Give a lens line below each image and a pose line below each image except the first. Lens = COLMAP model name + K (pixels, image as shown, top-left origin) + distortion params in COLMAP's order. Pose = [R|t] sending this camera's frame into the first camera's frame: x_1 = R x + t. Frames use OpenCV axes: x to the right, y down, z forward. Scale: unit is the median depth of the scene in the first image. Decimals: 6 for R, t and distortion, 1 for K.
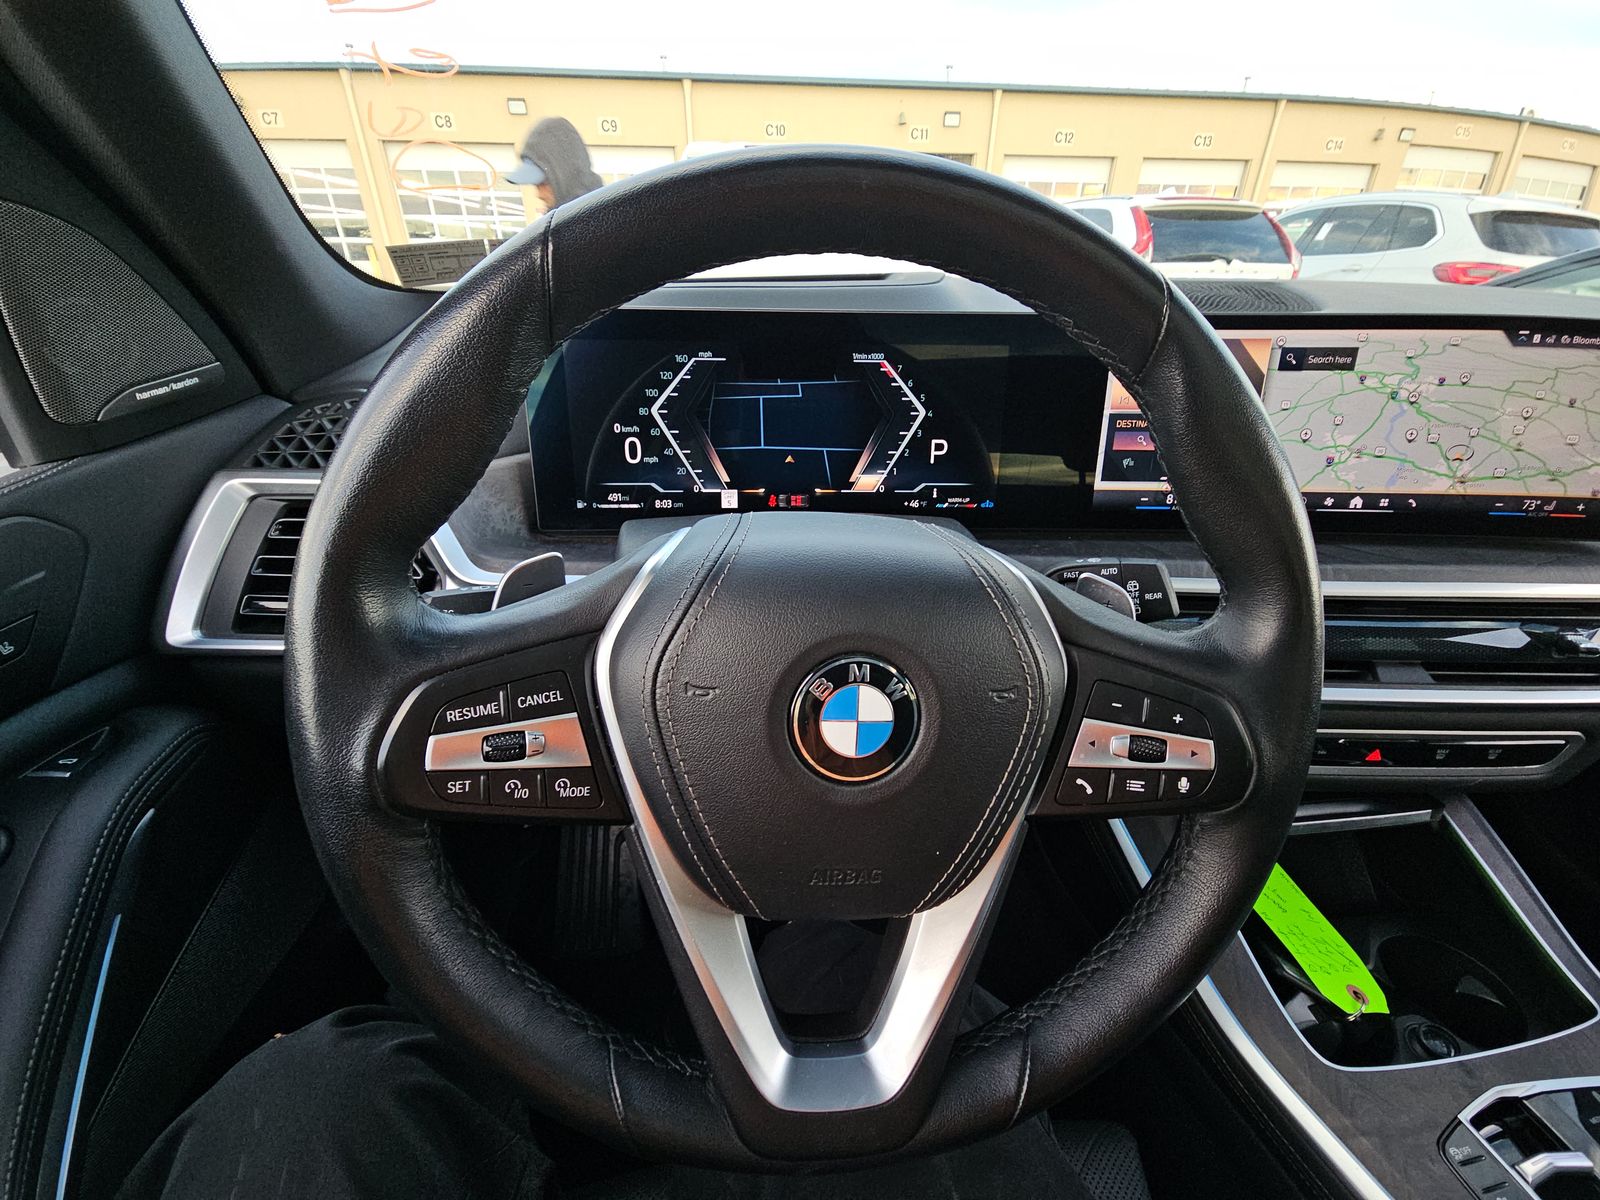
lens RADIAL K [[641.6, 0, 792.0], [0, 641.6, 599.2], [0, 0, 1]] dist [0.002669, -0.006869]
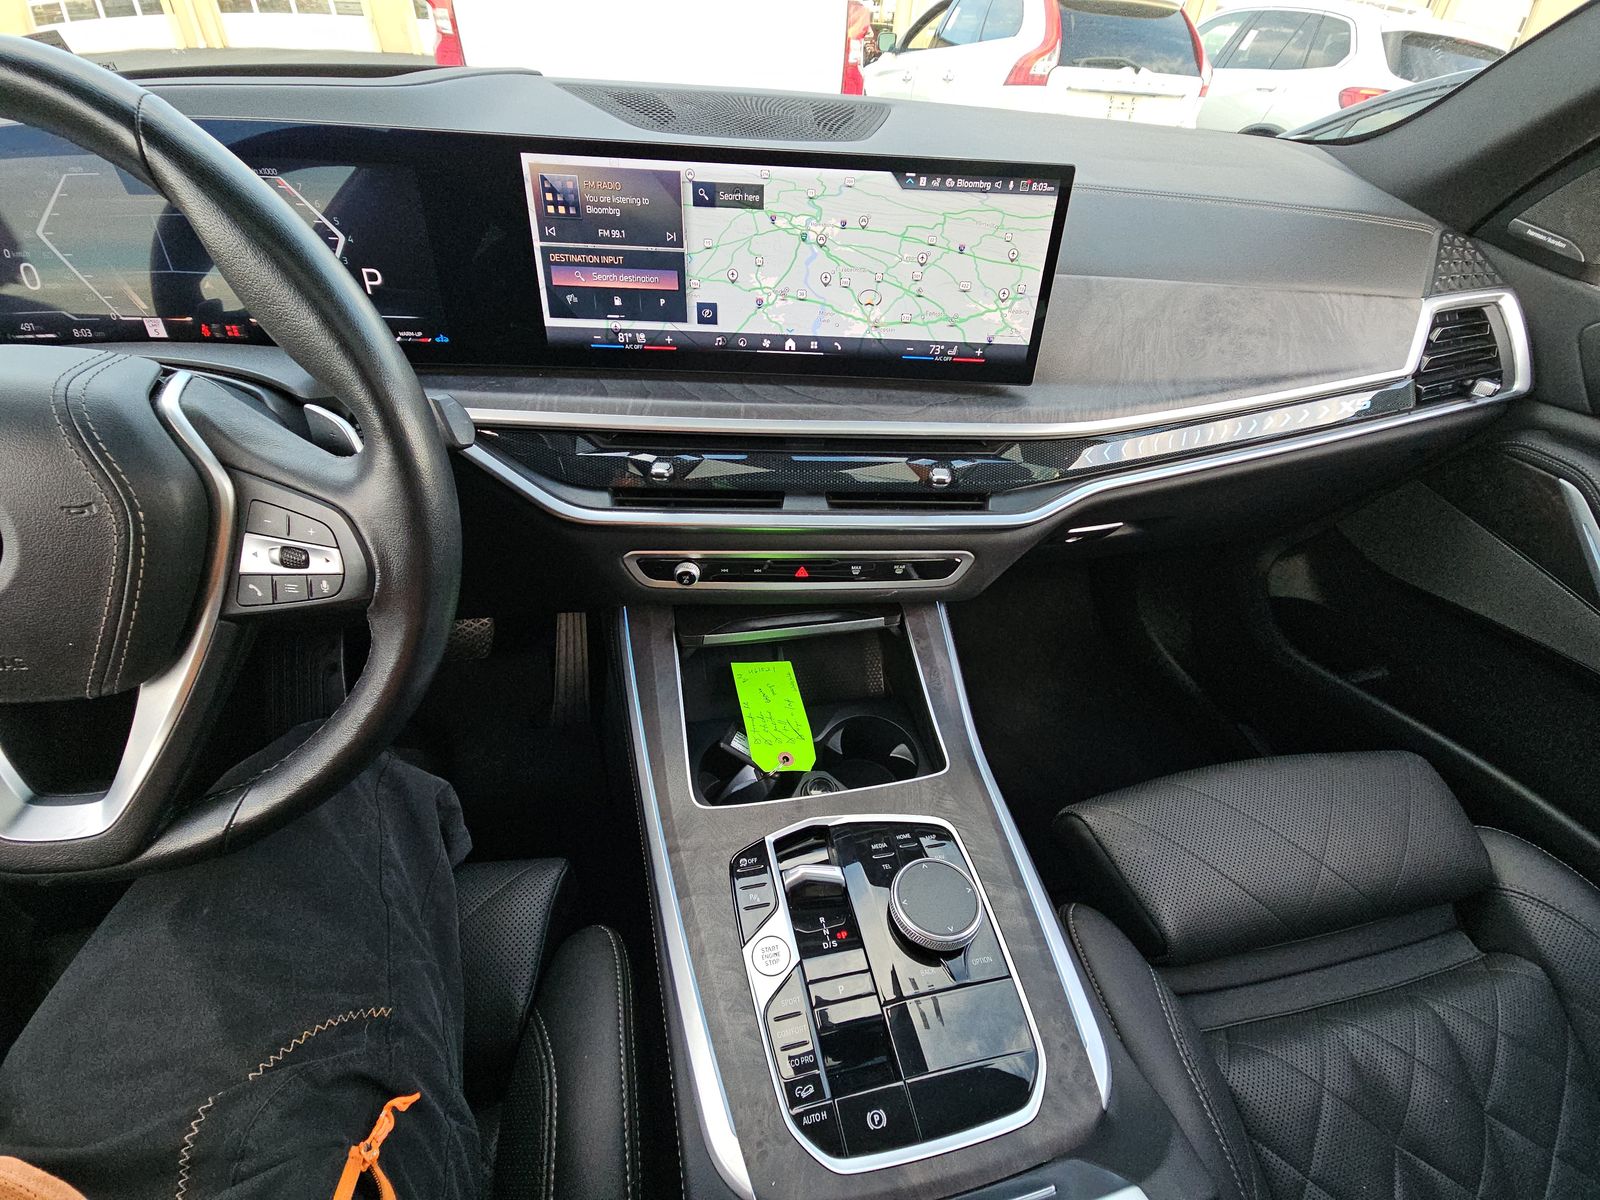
lens RADIAL K [[641.6, 0, 788.1], [0, 641.6, 597.1], [0, 0, 1]] dist [0.002669, -0.006869]
pose [[0.993699, -0.020744, 0.110148, 0.767361], [-0.005532, 0.972451, 0.233042, 0.012637], [-0.111947, -0.232183, 0.966208, -0.156624]]
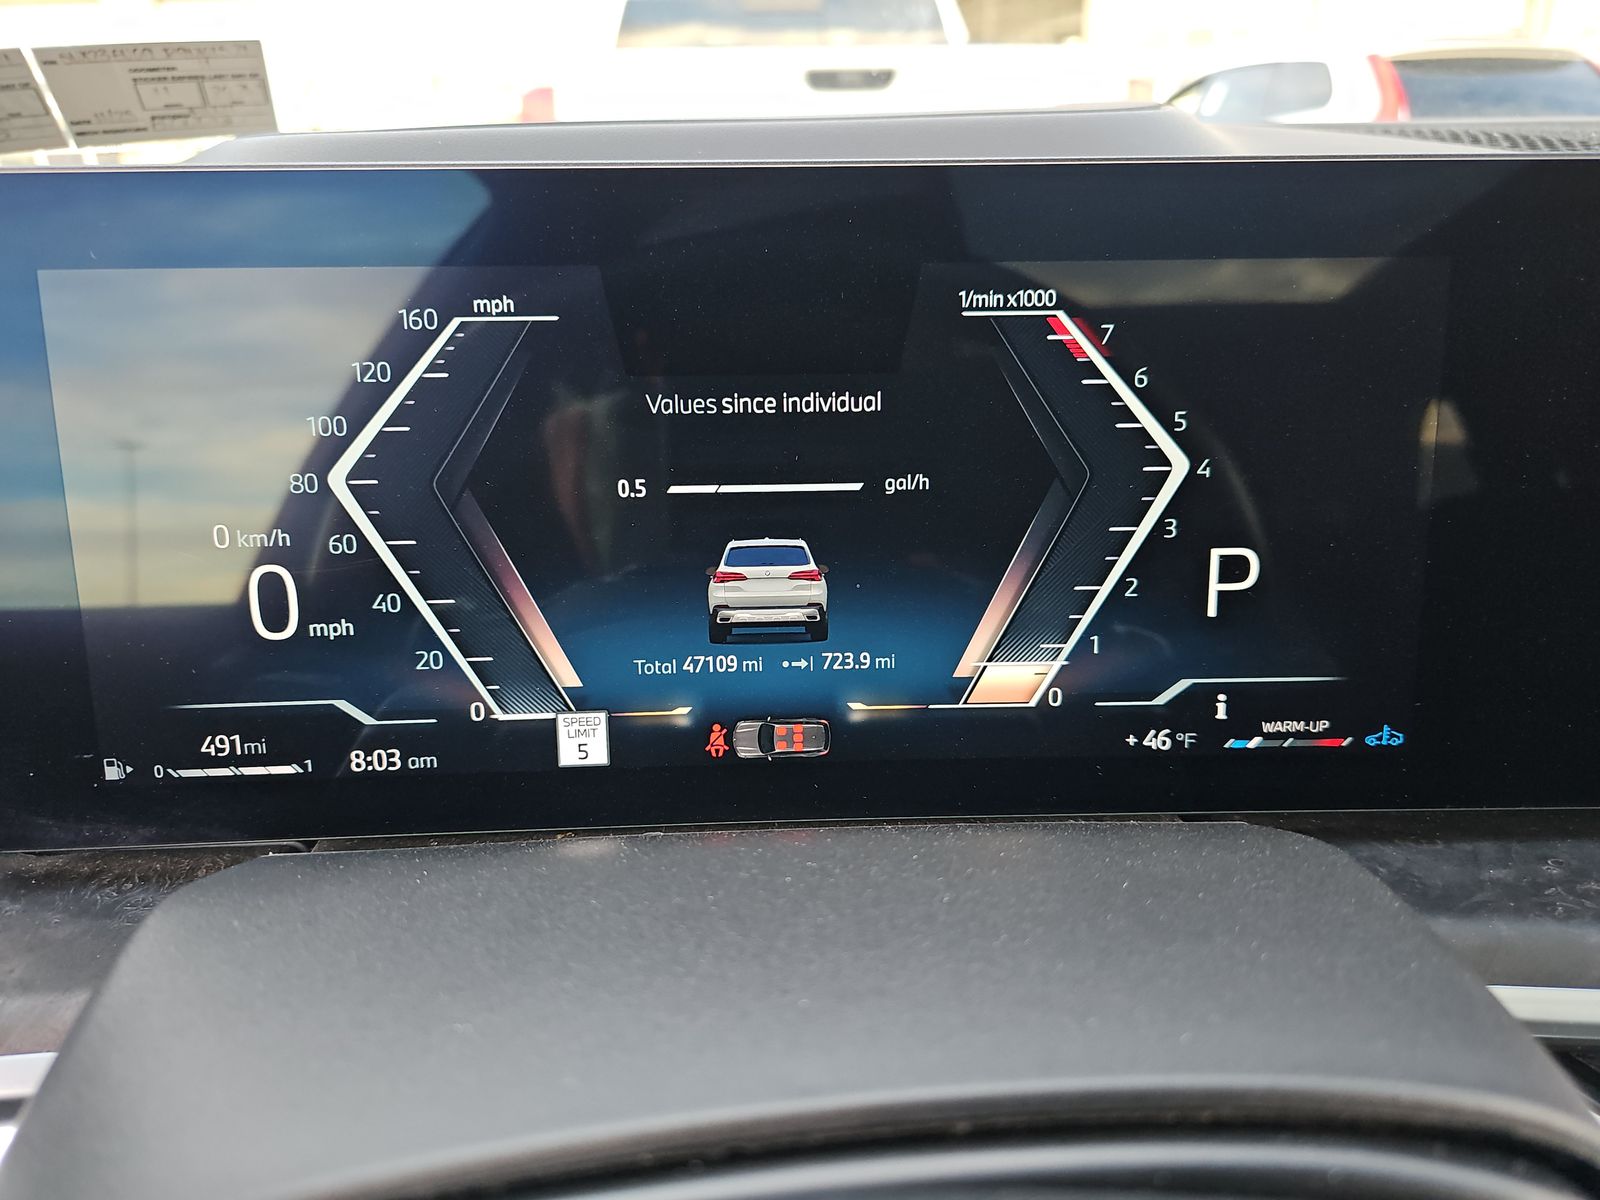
lens RADIAL K [[1058.1, 0, 791.3], [0, 1058.1, 608.1], [0, 0, 1]] dist [-0.000740, -0.000851]
pose [[0.999303, -0.014521, -0.034382, 0.027256], [0.011610, 0.996449, -0.083388, -0.179367], [0.035471, 0.082931, 0.995924, 0.476928]]
